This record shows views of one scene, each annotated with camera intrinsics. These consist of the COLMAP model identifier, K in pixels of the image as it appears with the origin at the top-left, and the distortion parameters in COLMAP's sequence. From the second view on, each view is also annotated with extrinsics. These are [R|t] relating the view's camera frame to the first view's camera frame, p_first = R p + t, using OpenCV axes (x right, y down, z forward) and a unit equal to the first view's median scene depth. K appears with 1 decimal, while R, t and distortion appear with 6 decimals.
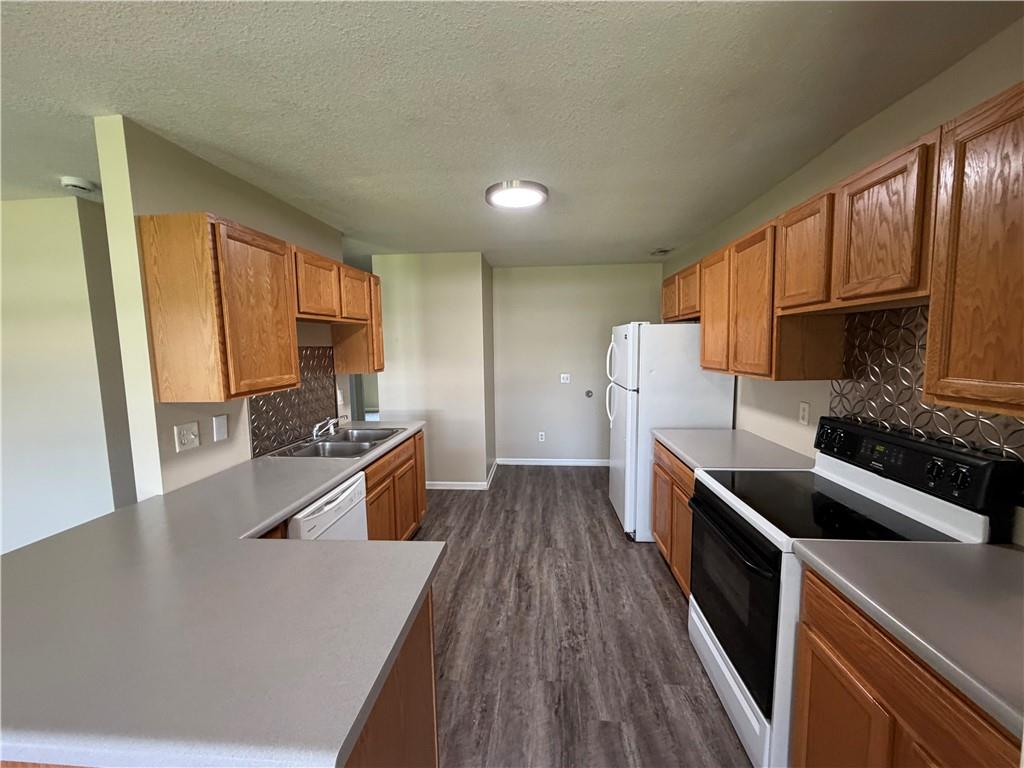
lens RADIAL K [[408.8, 0, 507.5], [0, 408.8, 383.0], [0, 0, 1]] dist [-0.001610, 0.000362]
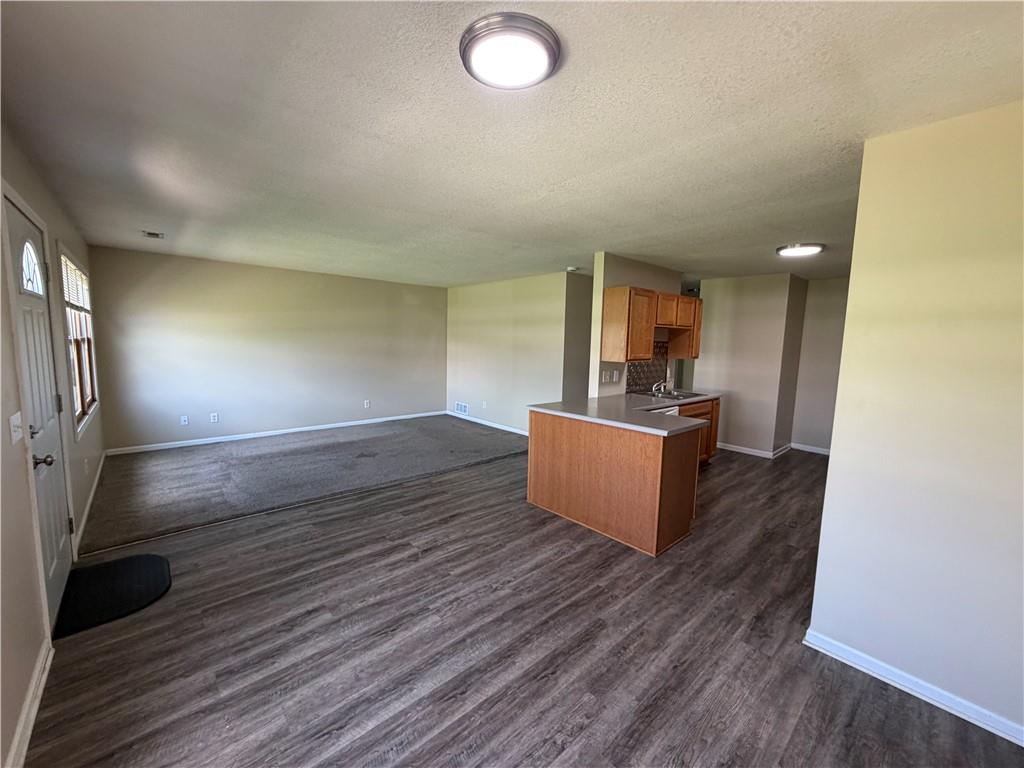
lens RADIAL K [[408.8, 0, 507.5], [0, 408.8, 383.0], [0, 0, 1]] dist [-0.001610, 0.000362]
pose [[0.731412, 0.112637, -0.672570, 0.279332], [-0.105144, 0.993098, 0.051975, 0.072051], [0.673782, 0.032701, 0.738206, -0.794962]]
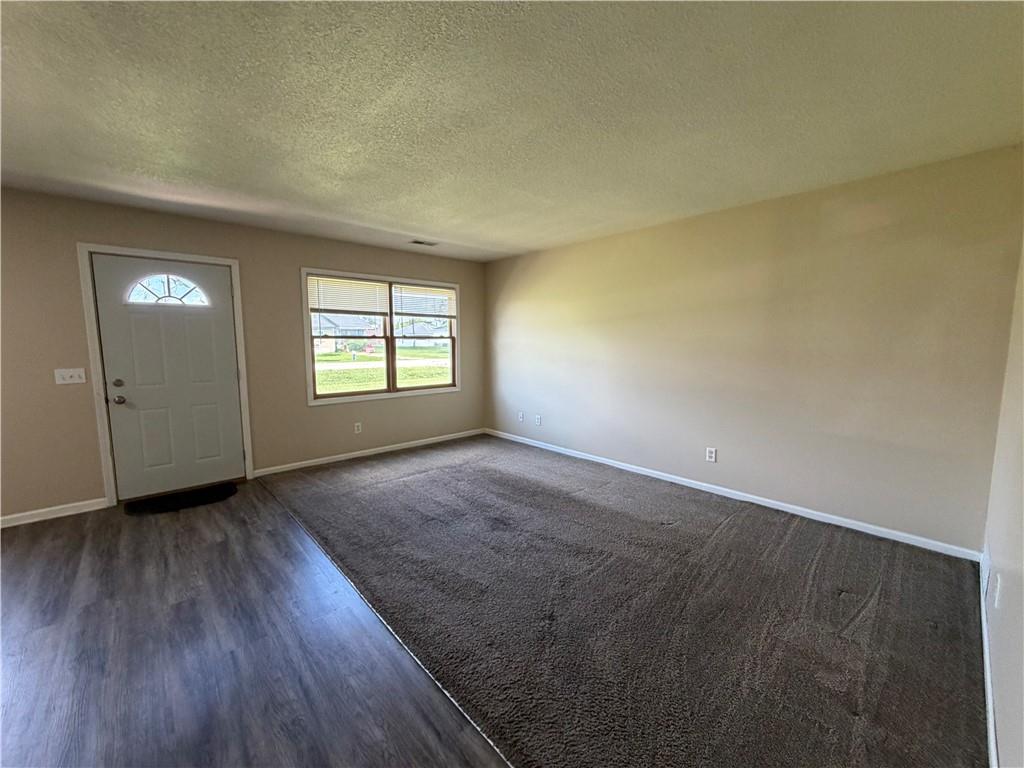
lens RADIAL K [[408.8, 0, 507.5], [0, 408.8, 383.0], [0, 0, 1]] dist [-0.001610, 0.000362]
pose [[-0.677325, 0.100404, -0.728800, -0.664188], [-0.052625, 0.981493, 0.184124, -0.014325], [0.733799, 0.163065, -0.659507, 0.856927]]
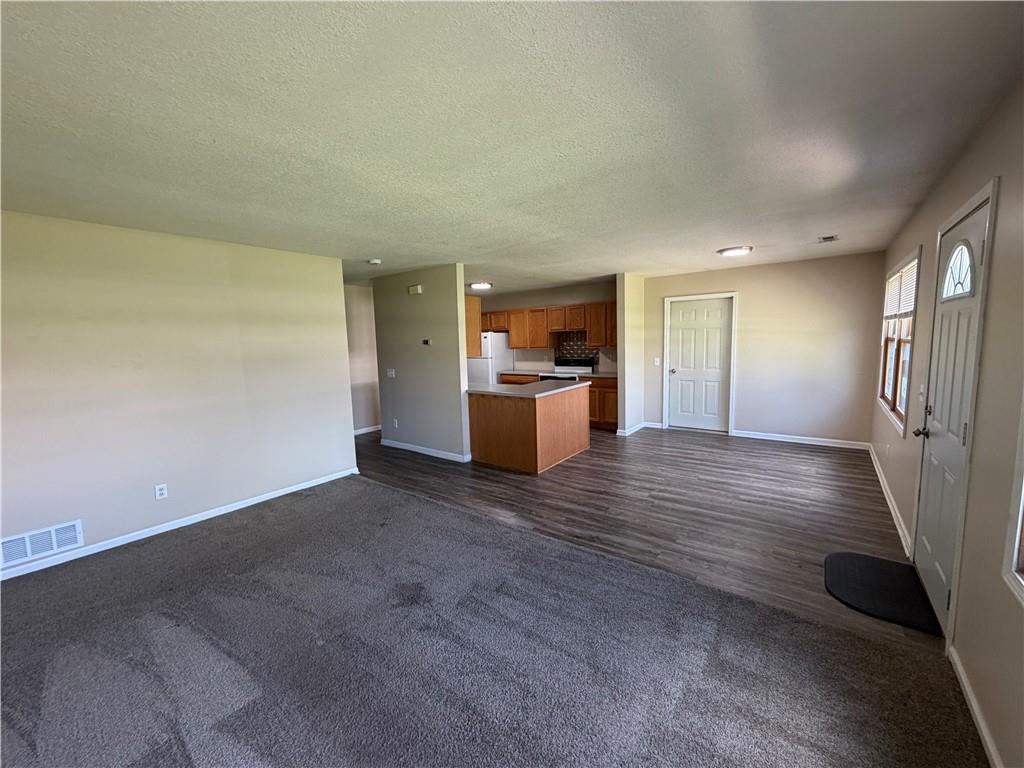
lens RADIAL K [[408.8, 0, 507.5], [0, 408.8, 383.0], [0, 0, 1]] dist [-0.001610, 0.000362]
pose [[0.531111, -0.083919, 0.843136, -2.036537], [0.091921, 0.994917, 0.041123, 0.085617], [-0.842301, 0.055661, 0.536125, -0.522095]]
